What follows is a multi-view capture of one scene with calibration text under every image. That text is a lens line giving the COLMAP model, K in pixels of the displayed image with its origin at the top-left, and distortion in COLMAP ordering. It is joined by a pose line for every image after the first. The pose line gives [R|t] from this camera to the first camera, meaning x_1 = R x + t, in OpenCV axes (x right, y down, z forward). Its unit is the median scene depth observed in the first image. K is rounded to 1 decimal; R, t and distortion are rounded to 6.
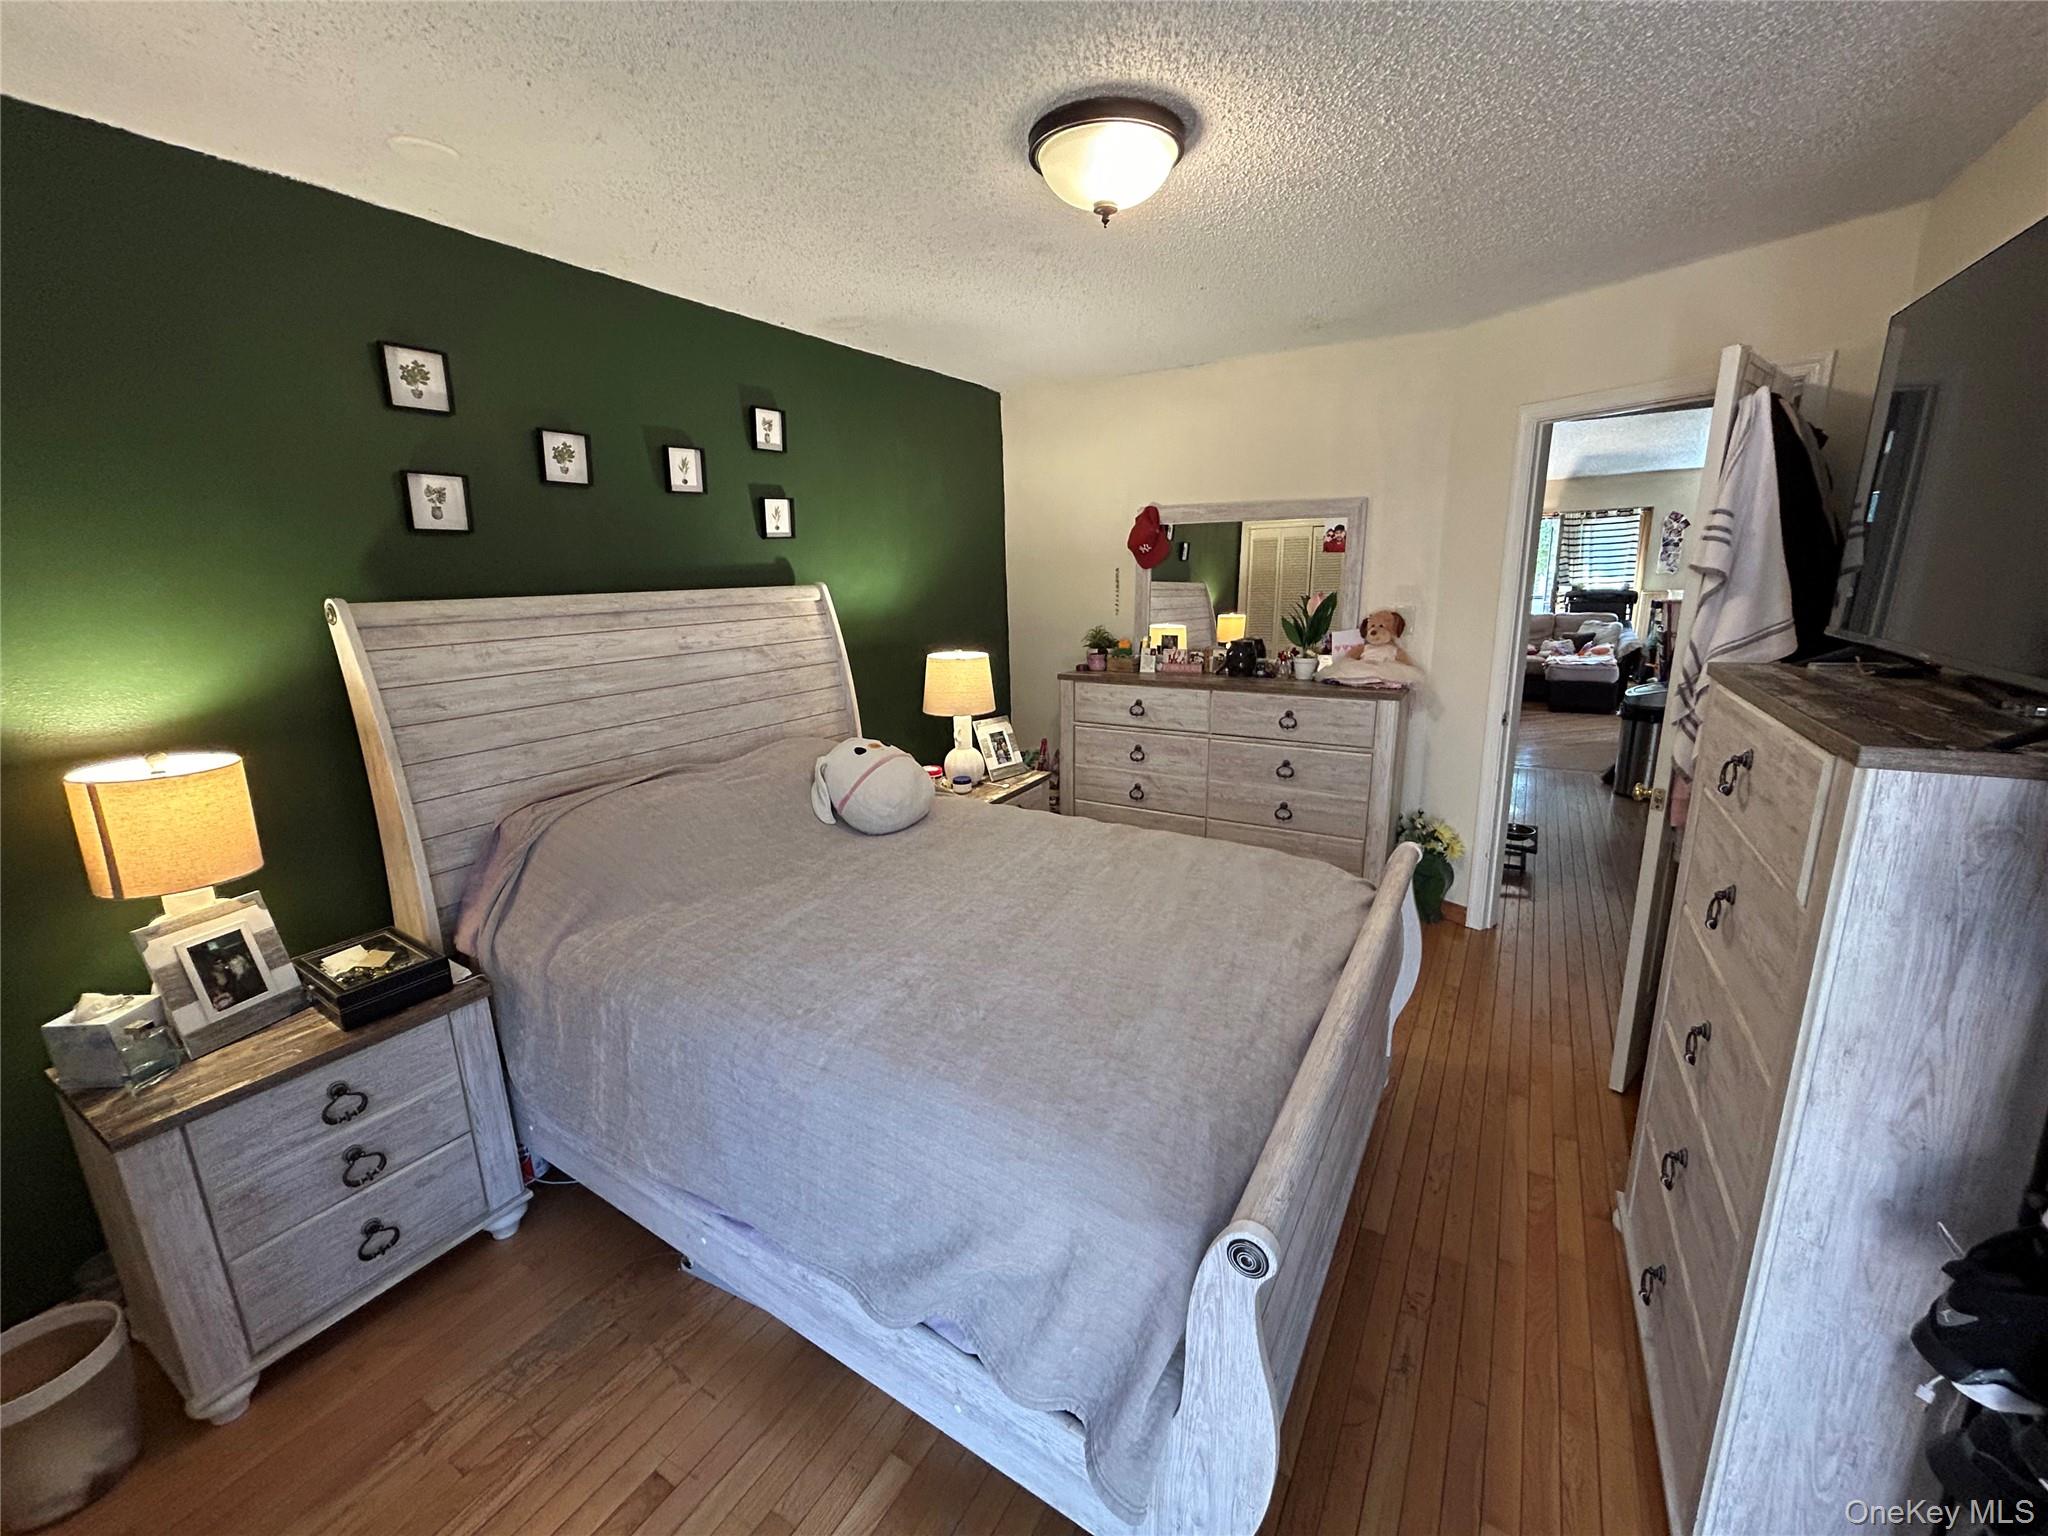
lens RADIAL K [[830.5, 0, 1029.8], [0, 830.5, 771.3], [0, 0, 1]] dist [-0.004968, 0.001937]
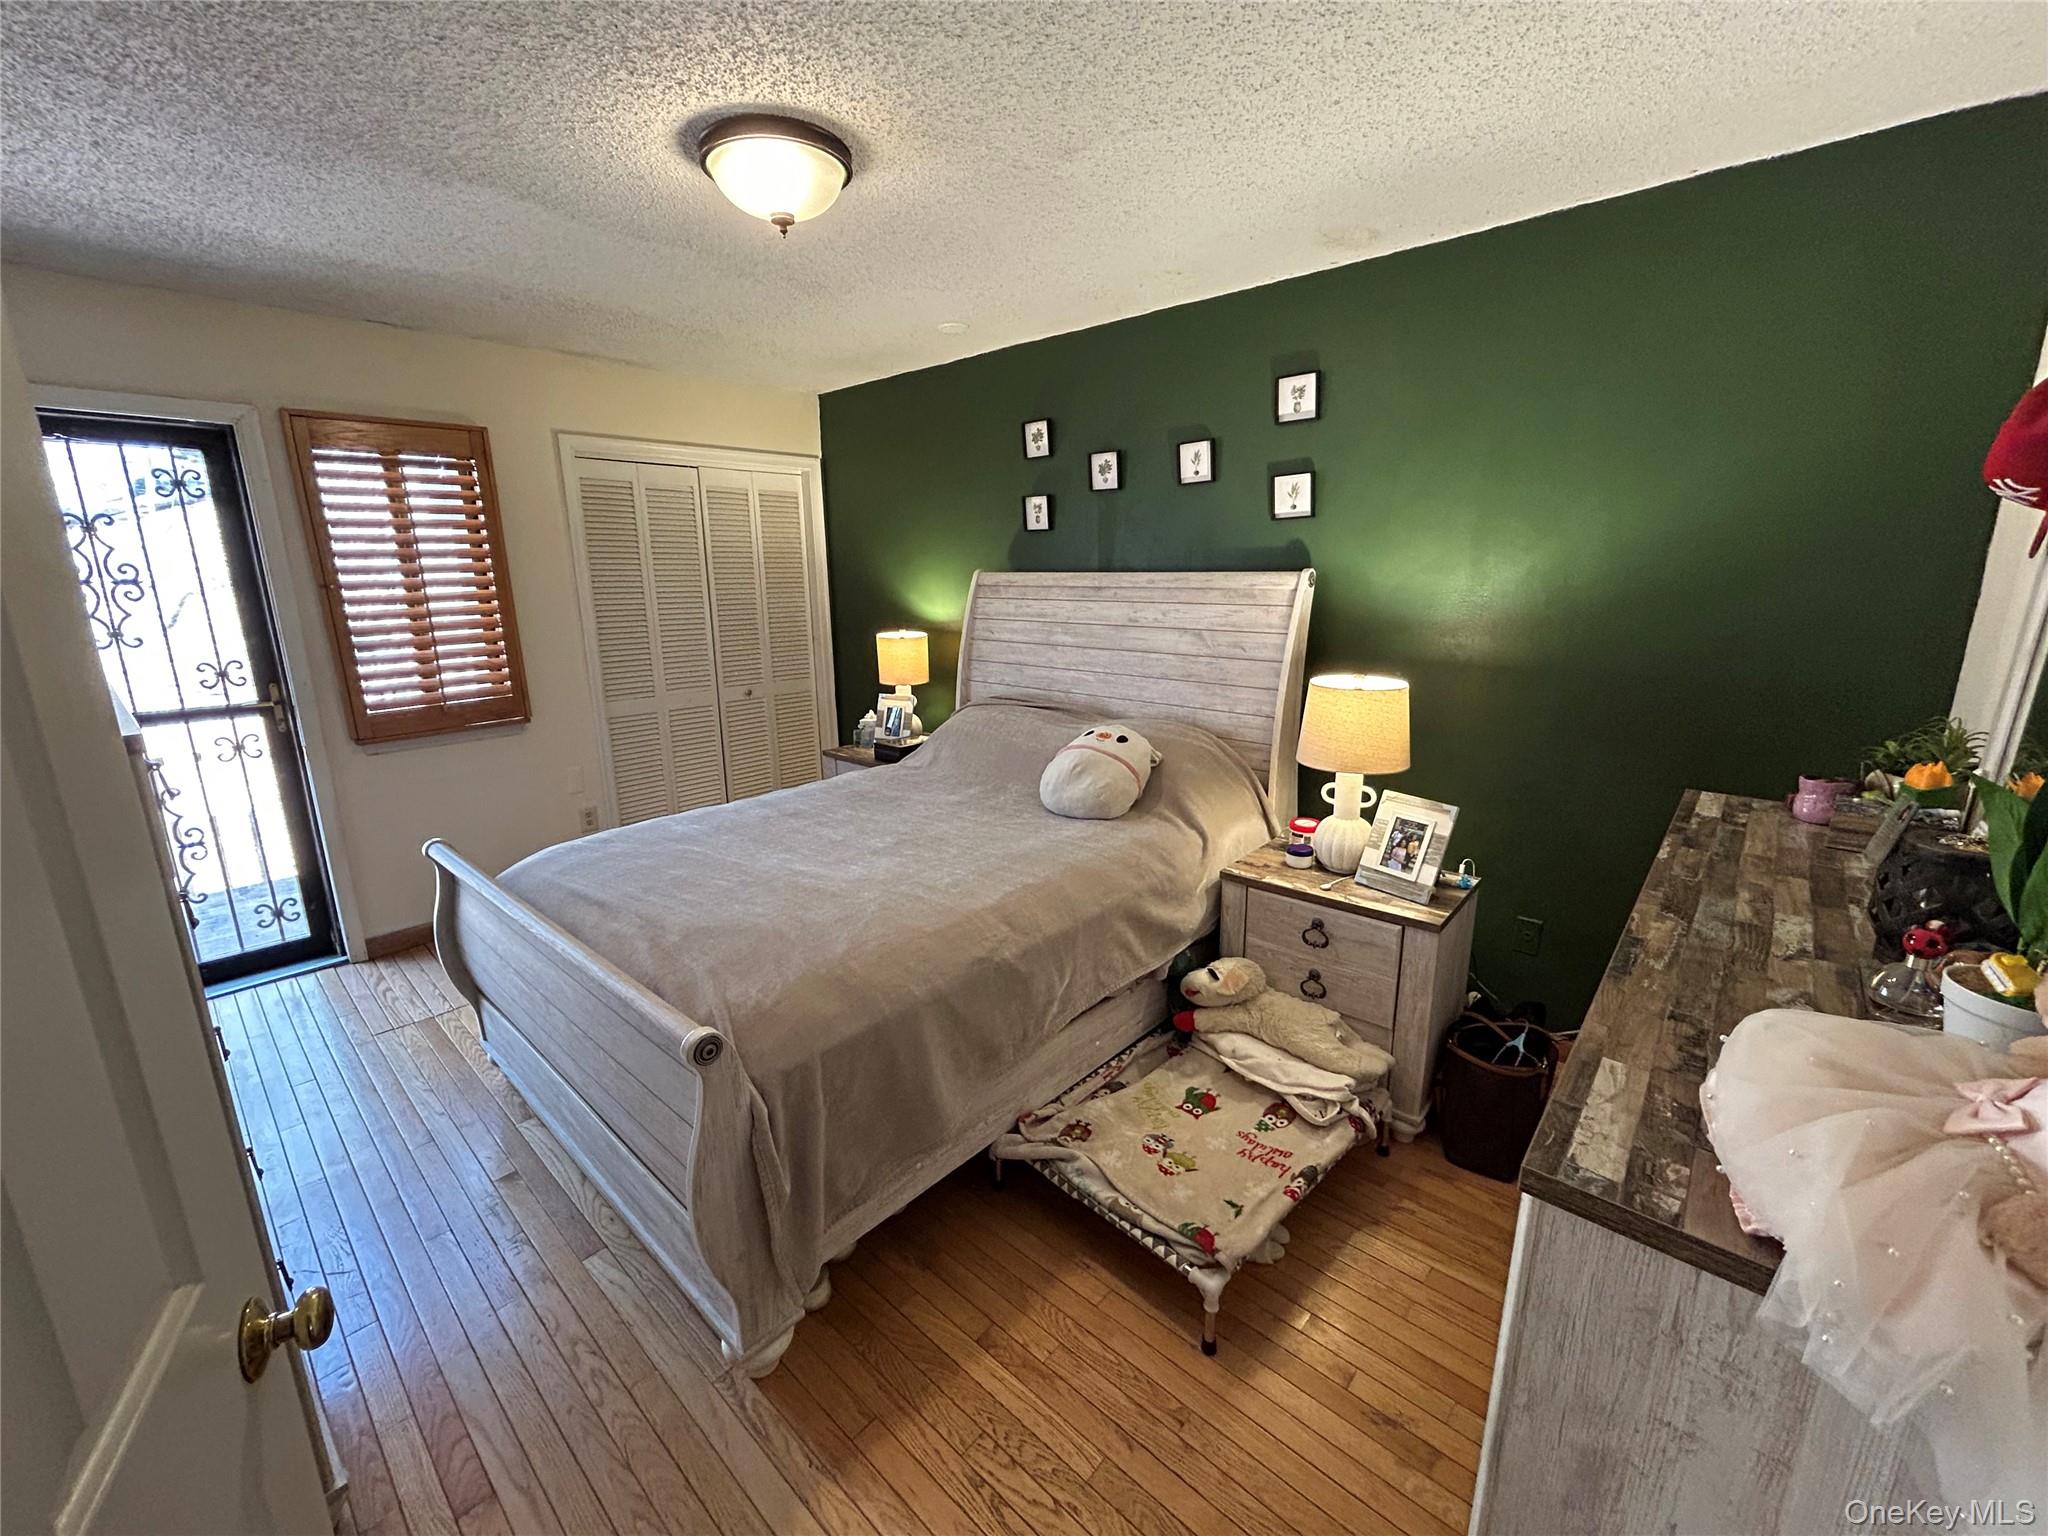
lens RADIAL K [[830.5, 0, 1035.3], [0, 830.5, 765.6], [0, 0, 1]] dist [-0.004968, 0.001937]
pose [[-0.189403, 0.263088, -0.945997, 0.768609], [-0.213352, 0.929391, 0.301186, -0.277208], [0.958440, 0.258876, -0.119899, 1.036723]]
